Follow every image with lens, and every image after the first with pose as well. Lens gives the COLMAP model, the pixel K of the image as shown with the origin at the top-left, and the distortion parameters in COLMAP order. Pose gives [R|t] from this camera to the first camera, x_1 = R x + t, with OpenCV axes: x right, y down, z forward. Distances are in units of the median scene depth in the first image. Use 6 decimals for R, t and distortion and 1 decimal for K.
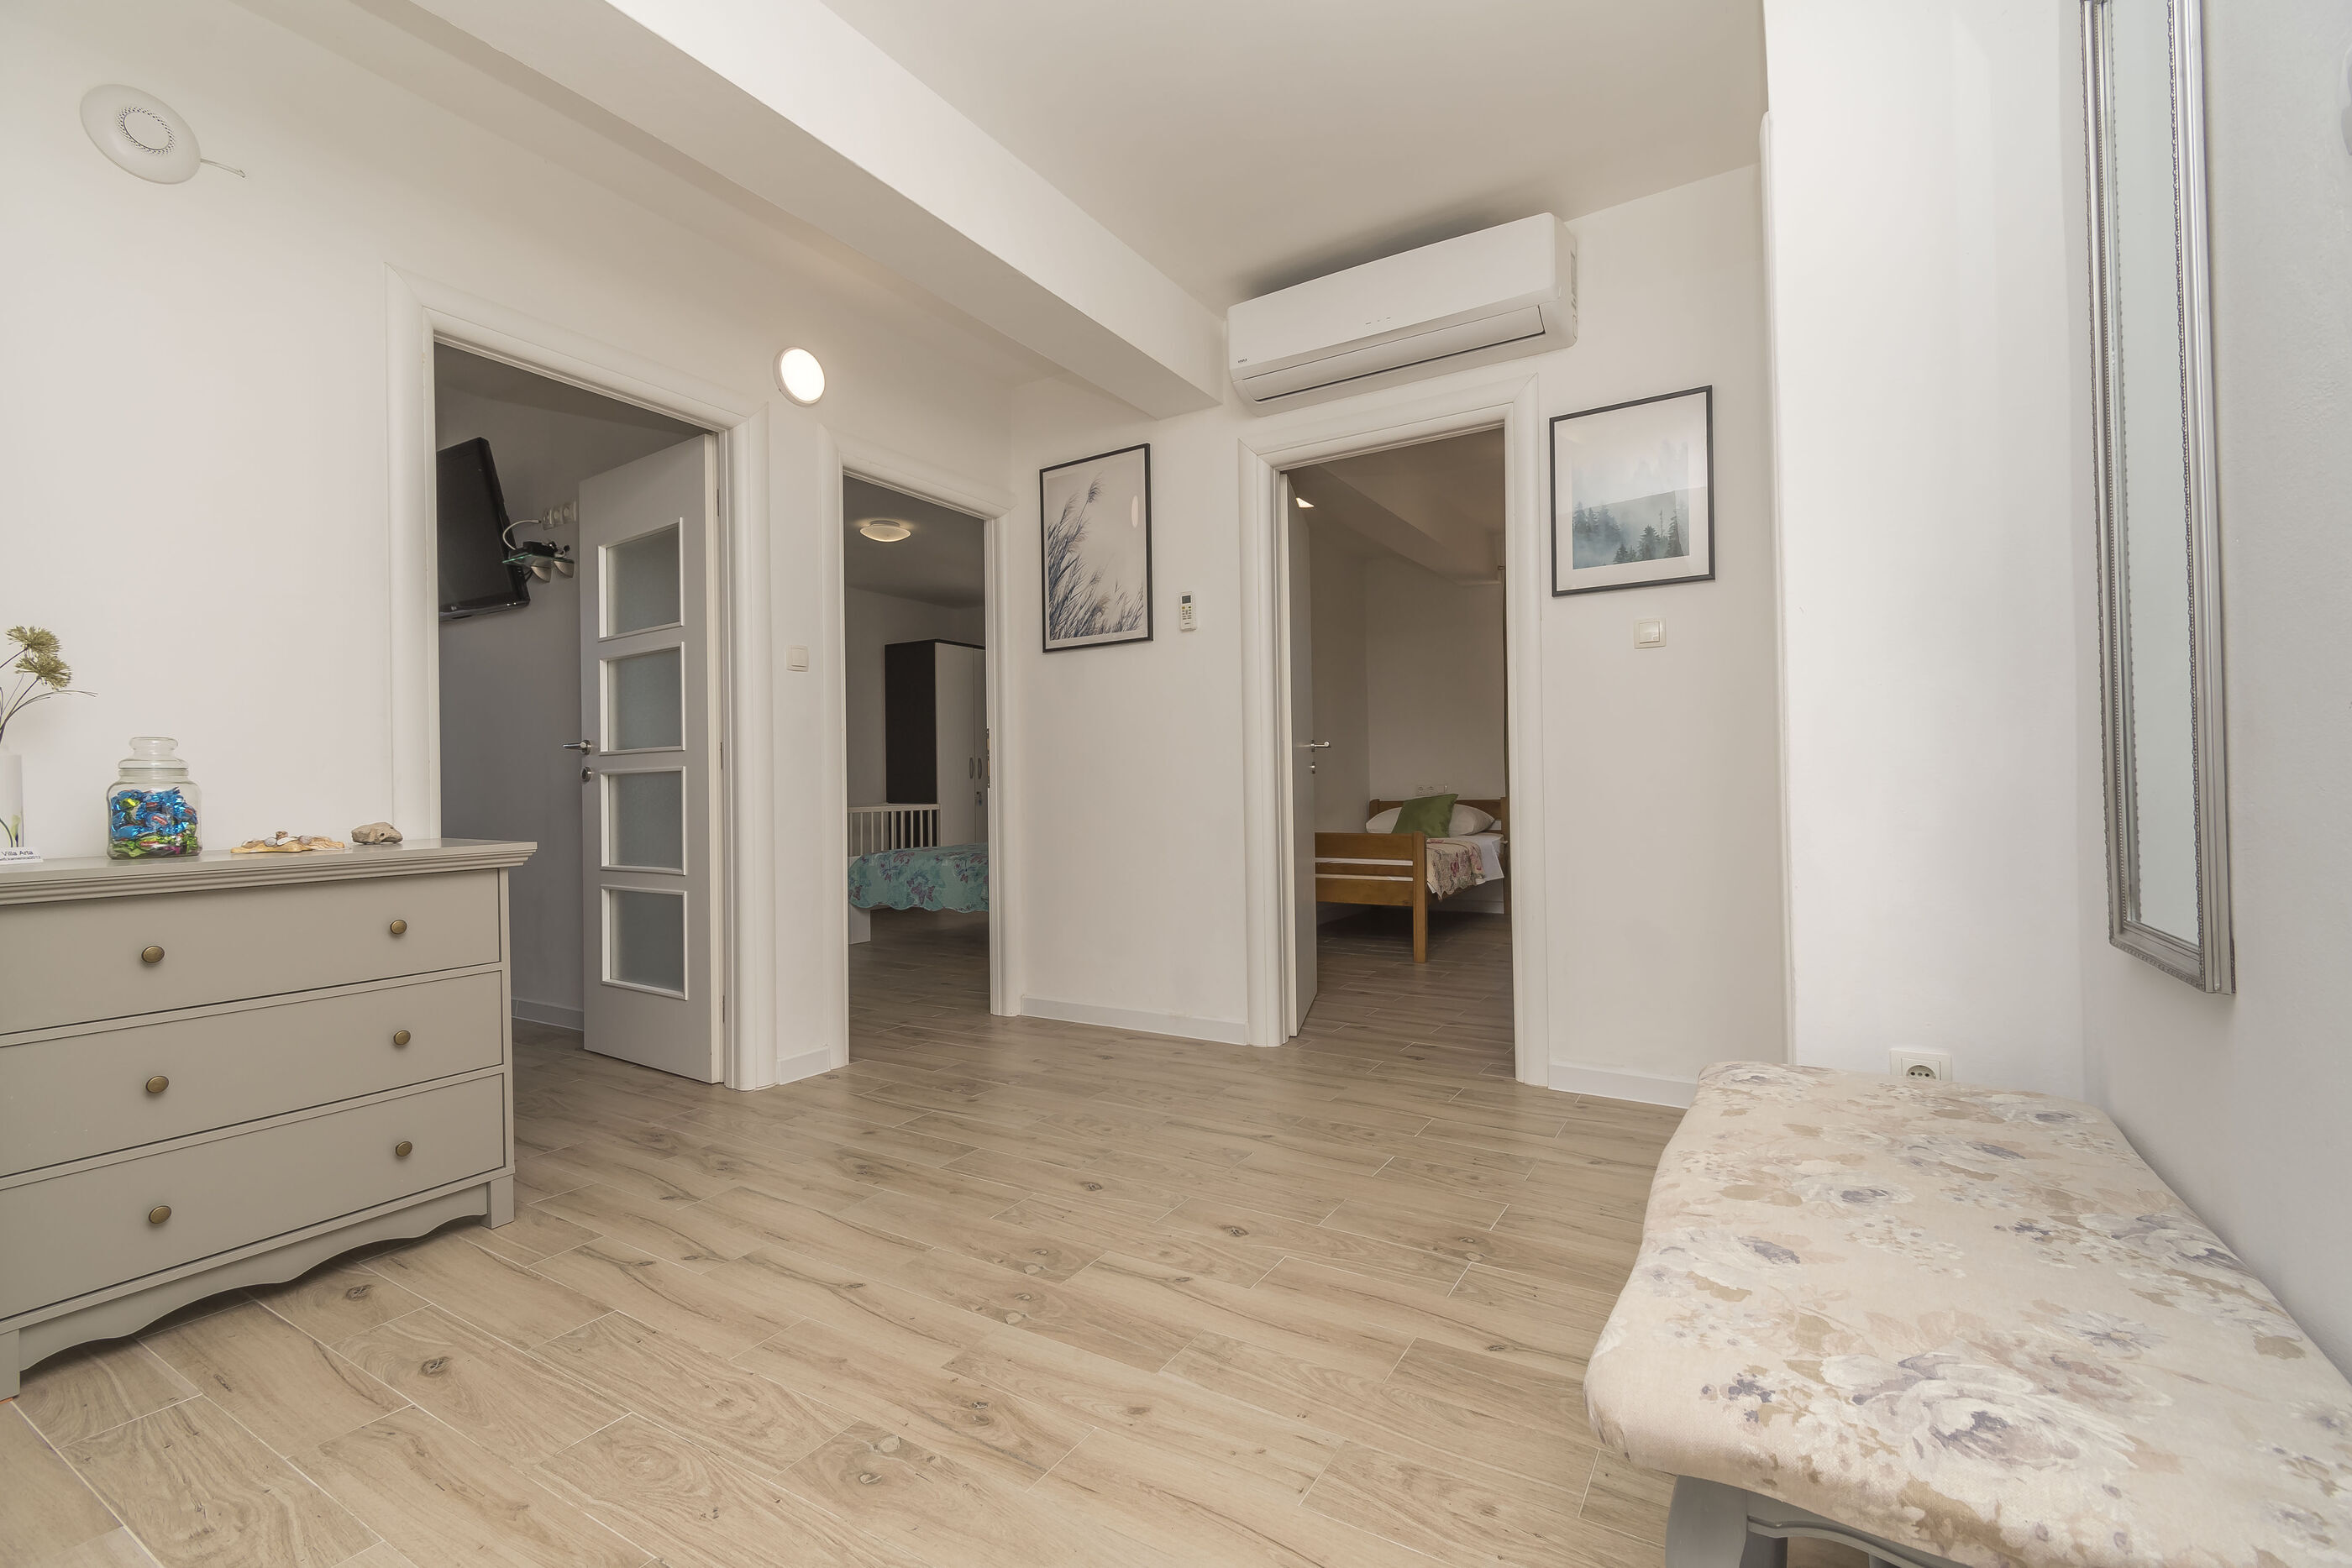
lens RADIAL K [[1036.6, 0, 1176.8], [0, 1036.6, 790.8], [0, 0, 1]] dist [0.003306, 0.000322]
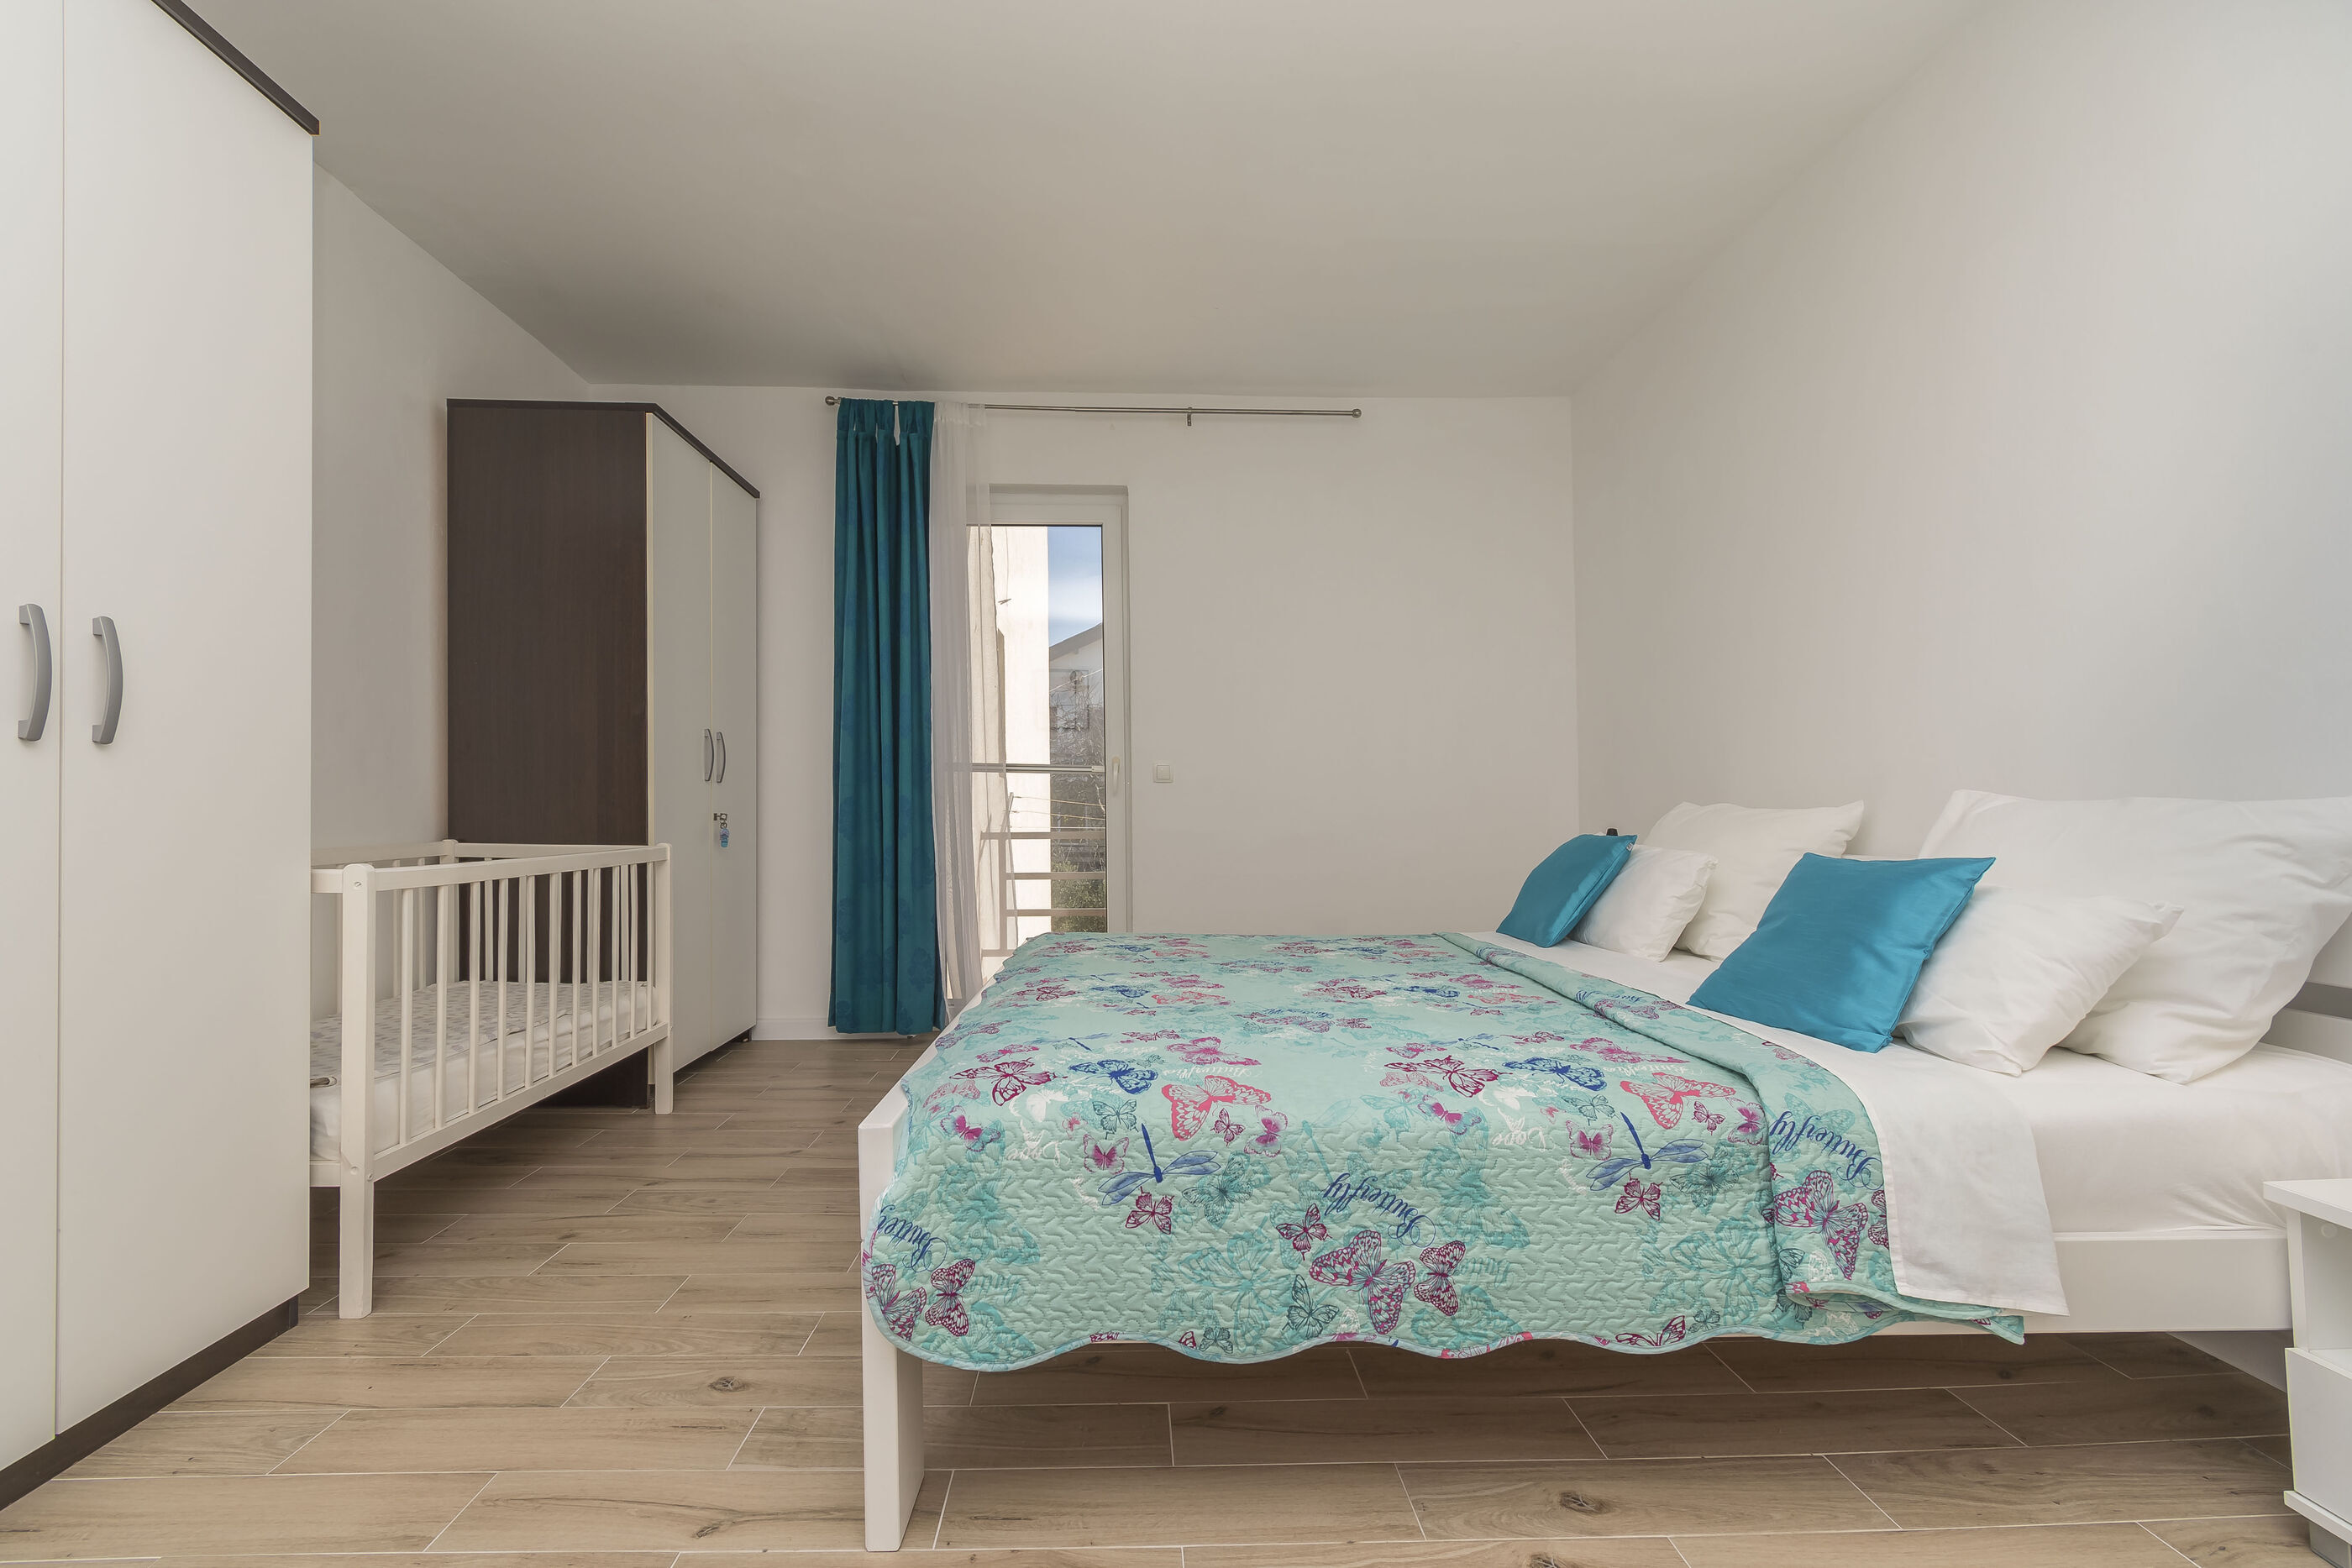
lens RADIAL K [[1030.7, 0, 1126.7], [0, 1030.7, 808.5], [0, 0, 1]] dist [0.001394, -0.000118]
pose [[0.829661, 0.018619, 0.557957, -0.298908], [-0.011108, 0.999796, -0.016847, 0.002729], [-0.558157, 0.007780, 0.829699, 0.612450]]
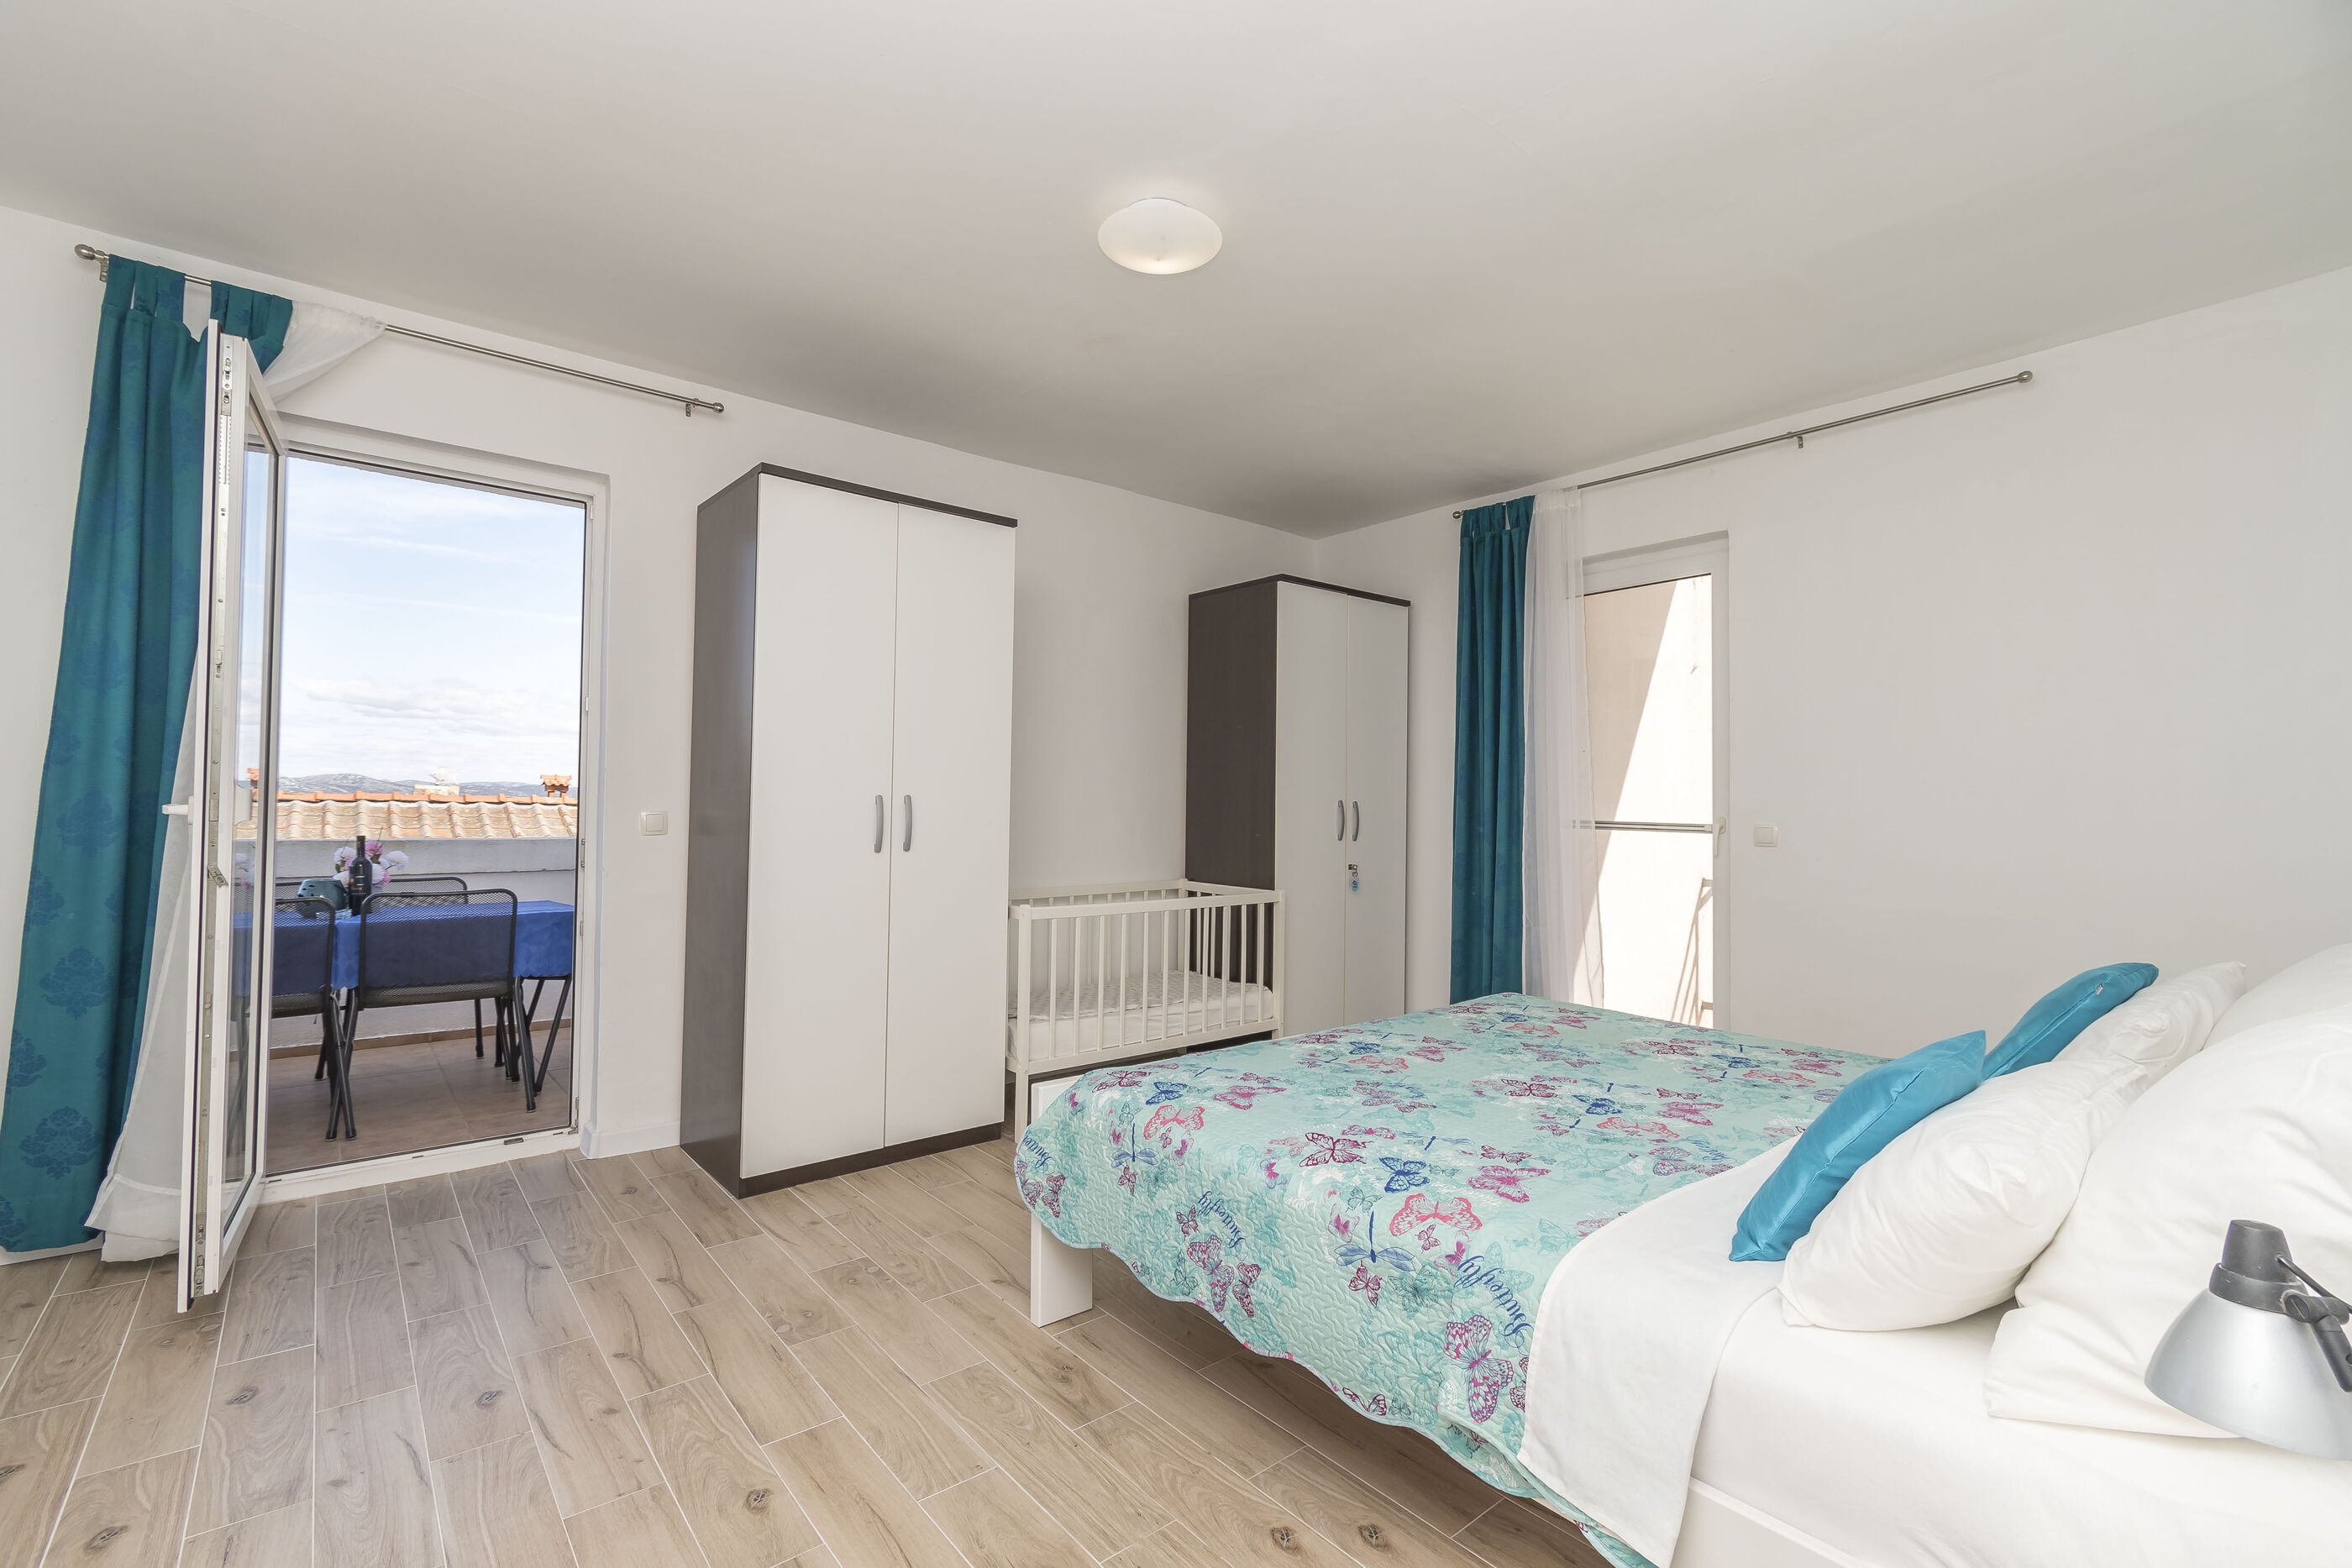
lens RADIAL K [[1036.6, 0, 1176.8], [0, 1036.6, 790.8], [0, 0, 1]] dist [0.003306, 0.000322]
pose [[0.948430, 0.015564, -0.316604, -0.117240], [-0.022494, 0.999581, -0.018244, -0.027835], [0.316187, 0.024424, 0.948383, 0.505002]]
